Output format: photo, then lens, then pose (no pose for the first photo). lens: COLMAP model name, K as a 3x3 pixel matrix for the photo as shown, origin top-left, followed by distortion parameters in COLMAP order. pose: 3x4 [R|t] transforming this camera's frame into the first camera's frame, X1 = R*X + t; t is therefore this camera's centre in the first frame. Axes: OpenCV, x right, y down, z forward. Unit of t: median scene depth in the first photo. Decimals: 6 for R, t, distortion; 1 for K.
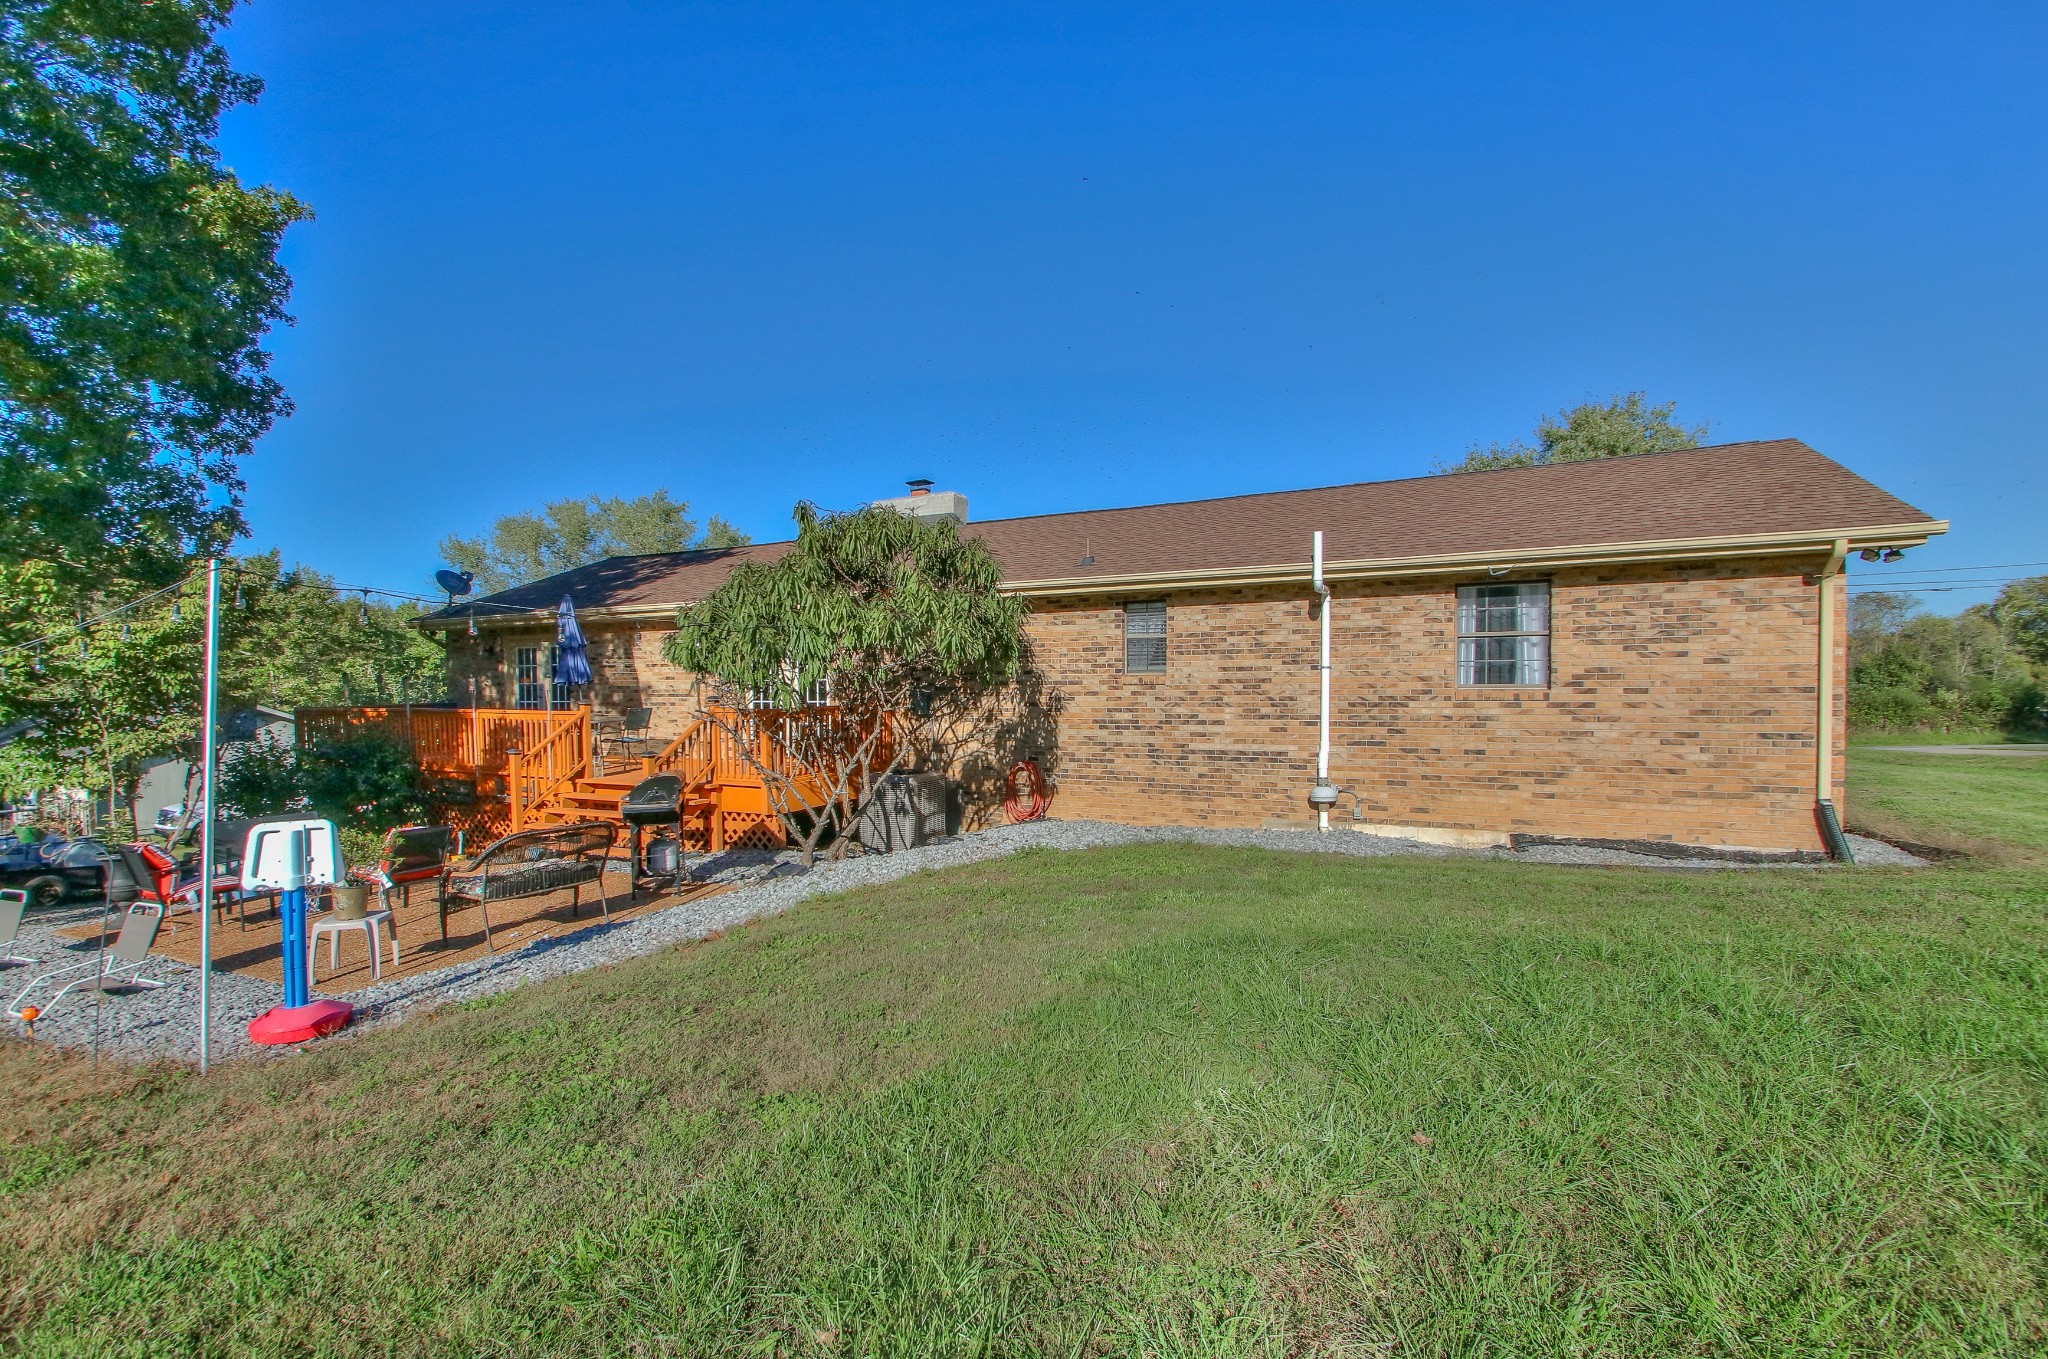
lens RADIAL K [[957.6, 0, 990.2], [0, 957.6, 713.4], [0, 0, 1]] dist [0.010263, -0.000353]
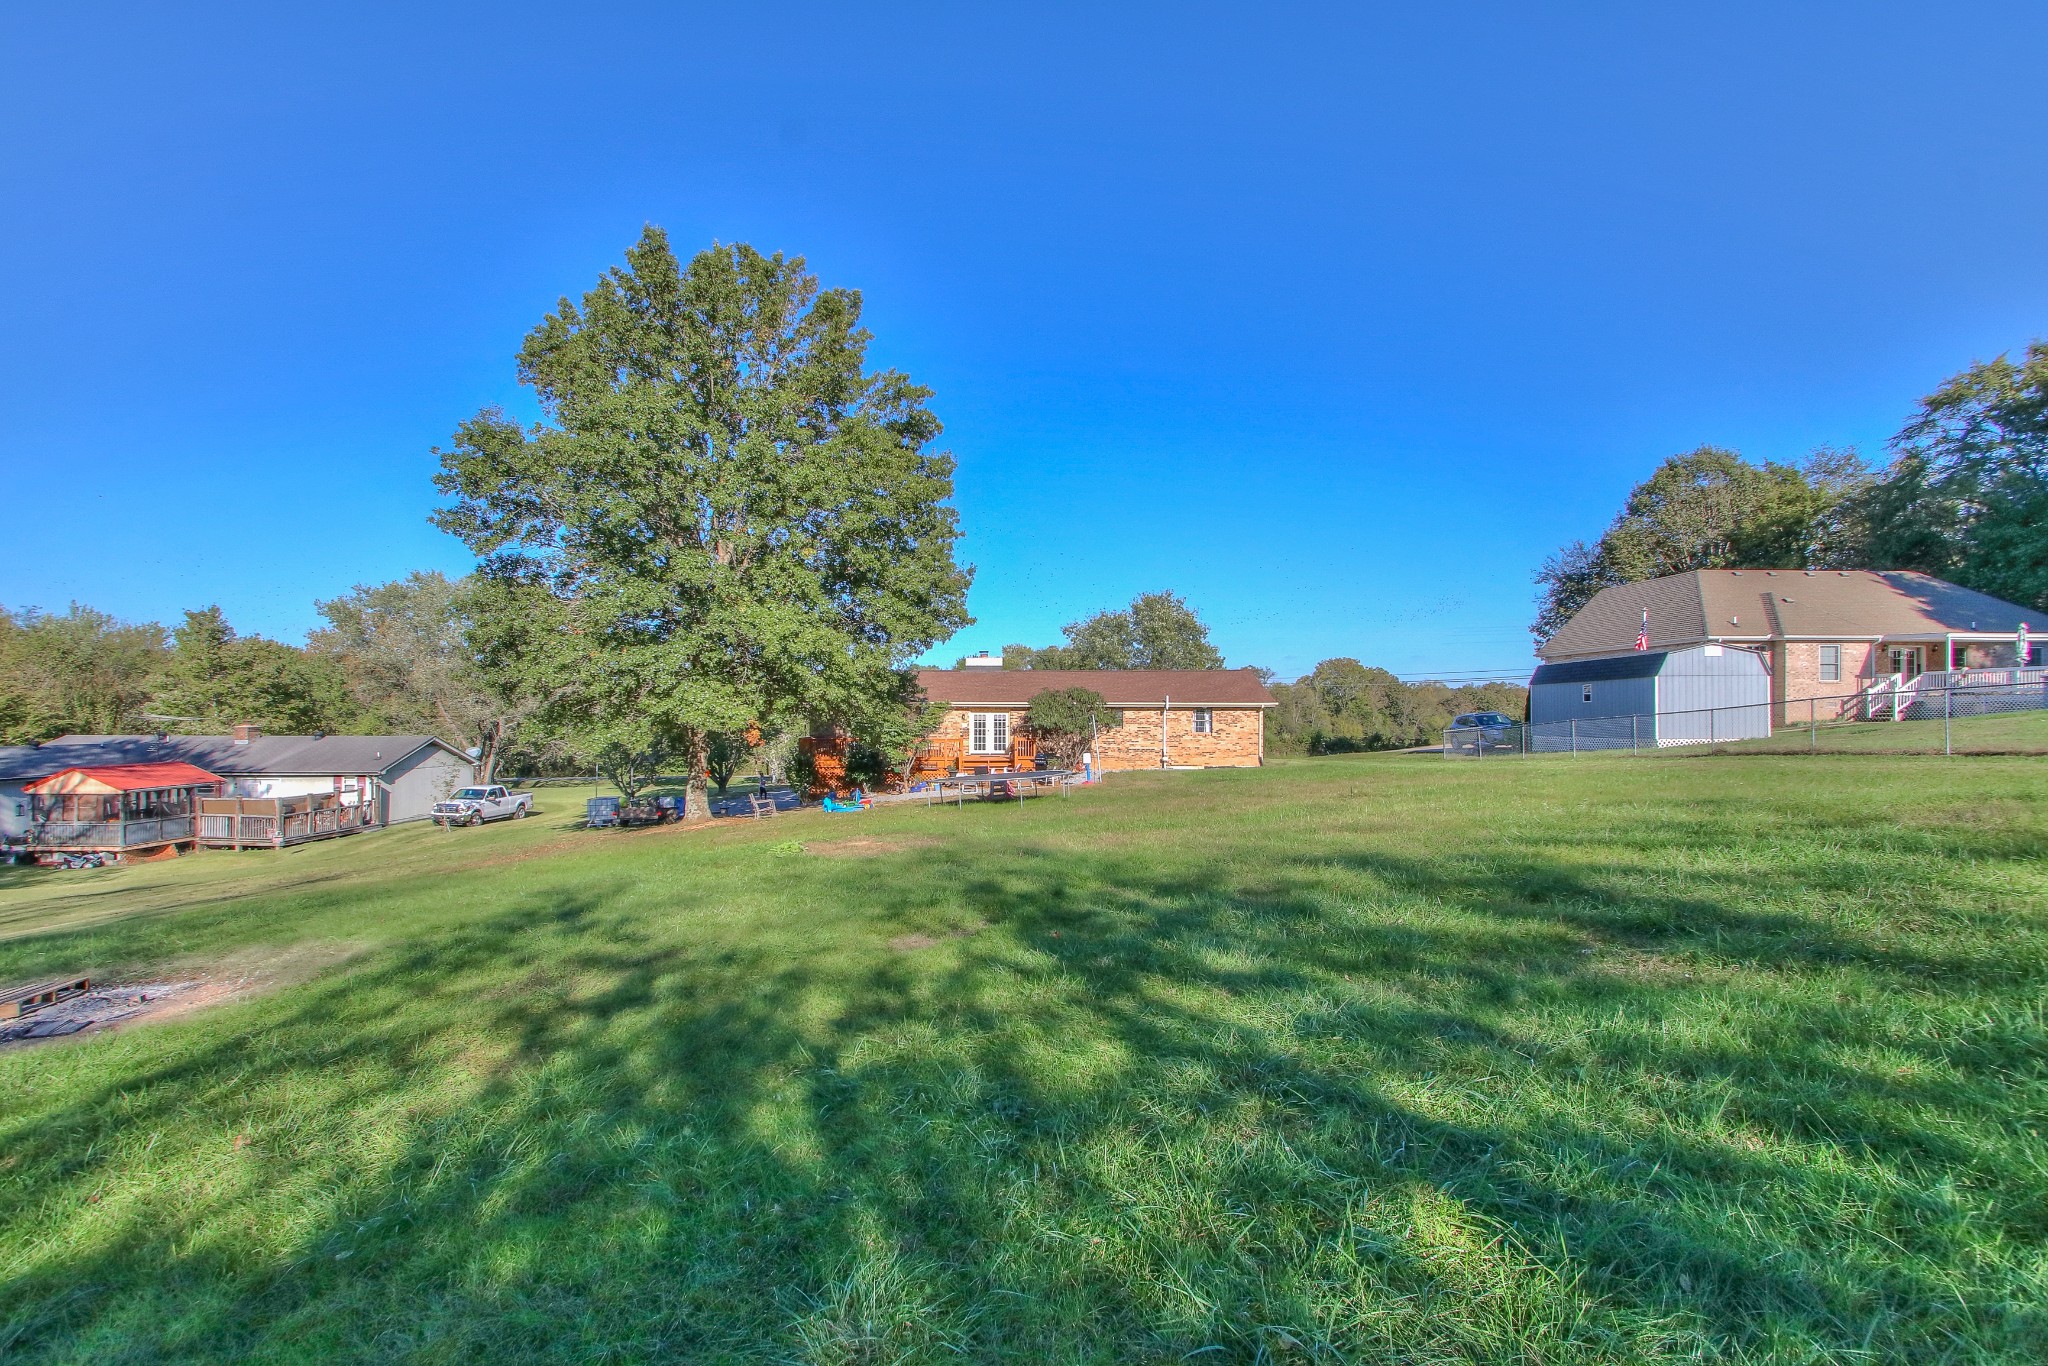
lens RADIAL K [[957.6, 0, 990.2], [0, 957.6, 716.9], [0, 0, 1]] dist [0.010263, -0.000353]
pose [[0.888397, 0.012687, 0.458901, -2.272185], [0.005306, 0.999268, -0.037898, 0.058714], [-0.459045, 0.036103, 0.887679, -2.373917]]
